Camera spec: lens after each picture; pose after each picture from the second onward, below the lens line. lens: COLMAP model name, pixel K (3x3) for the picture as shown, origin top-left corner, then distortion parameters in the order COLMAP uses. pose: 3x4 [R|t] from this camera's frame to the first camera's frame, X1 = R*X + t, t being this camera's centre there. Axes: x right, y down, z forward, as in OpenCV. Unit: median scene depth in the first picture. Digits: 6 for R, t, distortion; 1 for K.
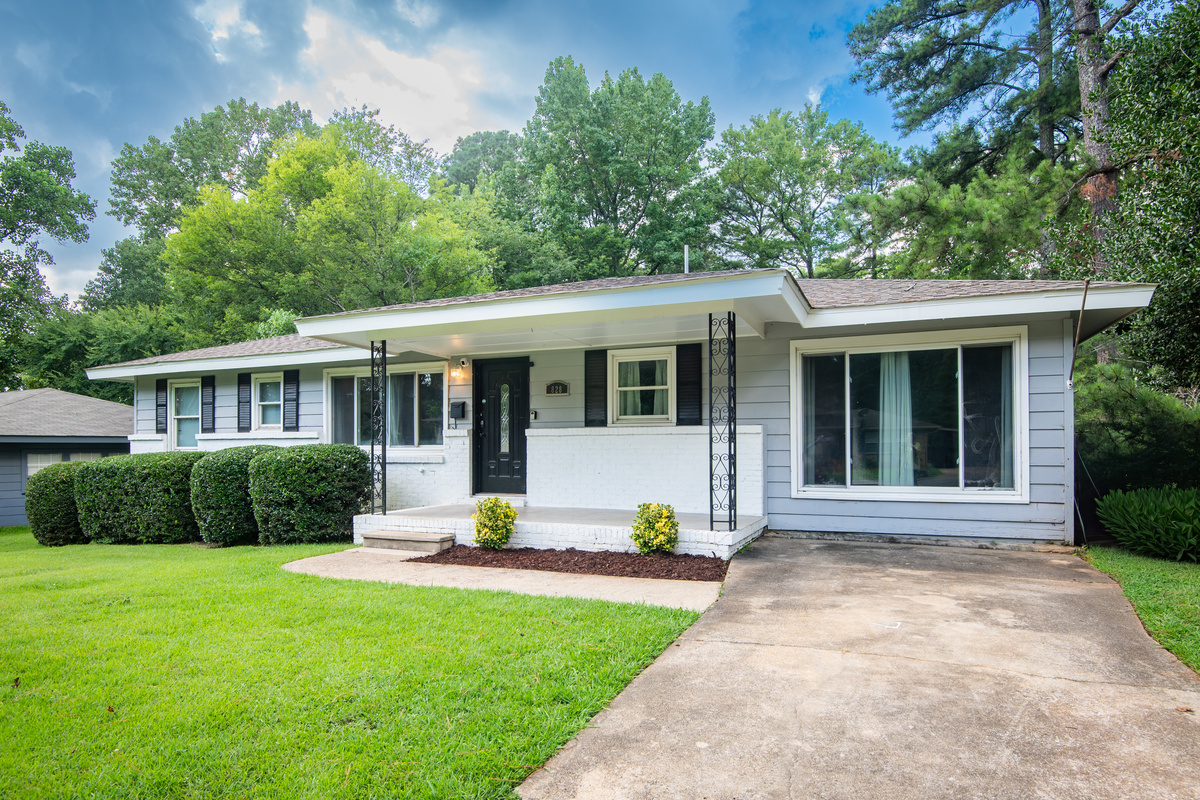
lens RADIAL K [[623.3, 0, 596.1], [0, 623.3, 443.3], [0, 0, 1]] dist [-0.006224, -0.002116]
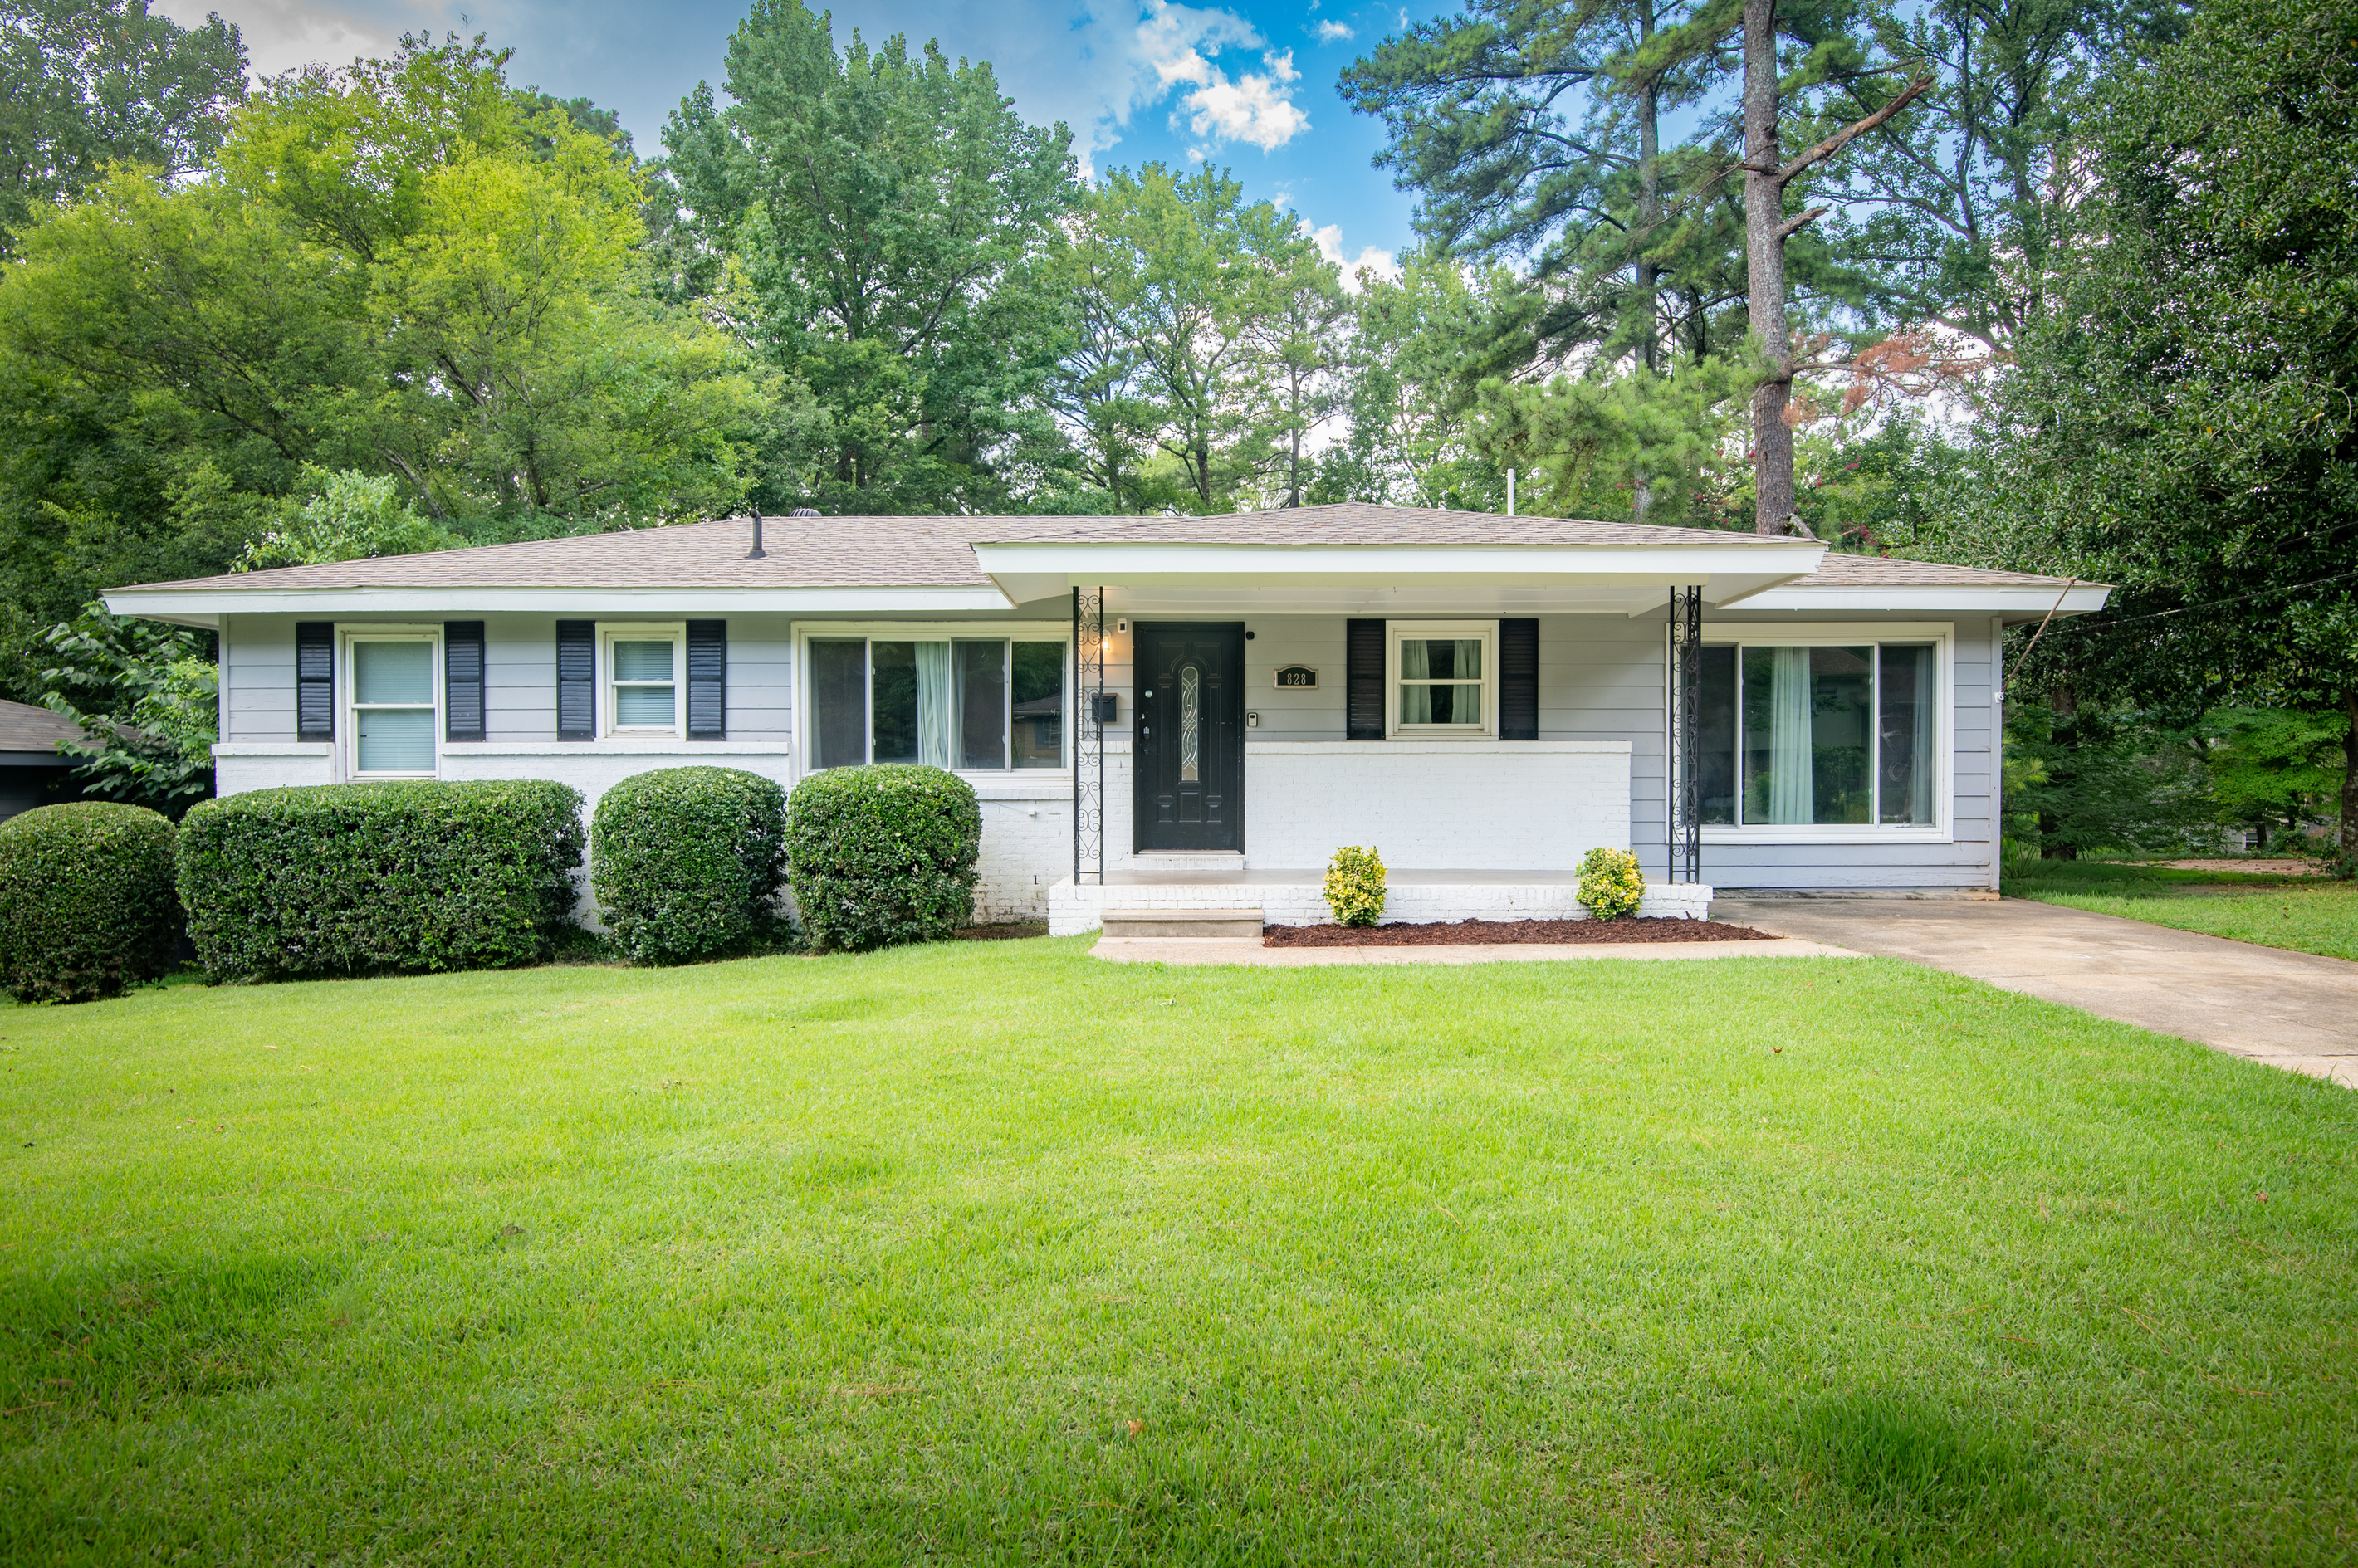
lens RADIAL K [[1224.7, 0, 1181.1], [0, 1224.7, 786.9], [0, 0, 1]] dist [-0.006224, -0.002116]
pose [[0.932919, 0.000728, 0.360085, -0.583761], [-0.003594, 0.999967, 0.007288, 0.011854], [-0.360068, -0.008093, 0.932891, -0.089020]]
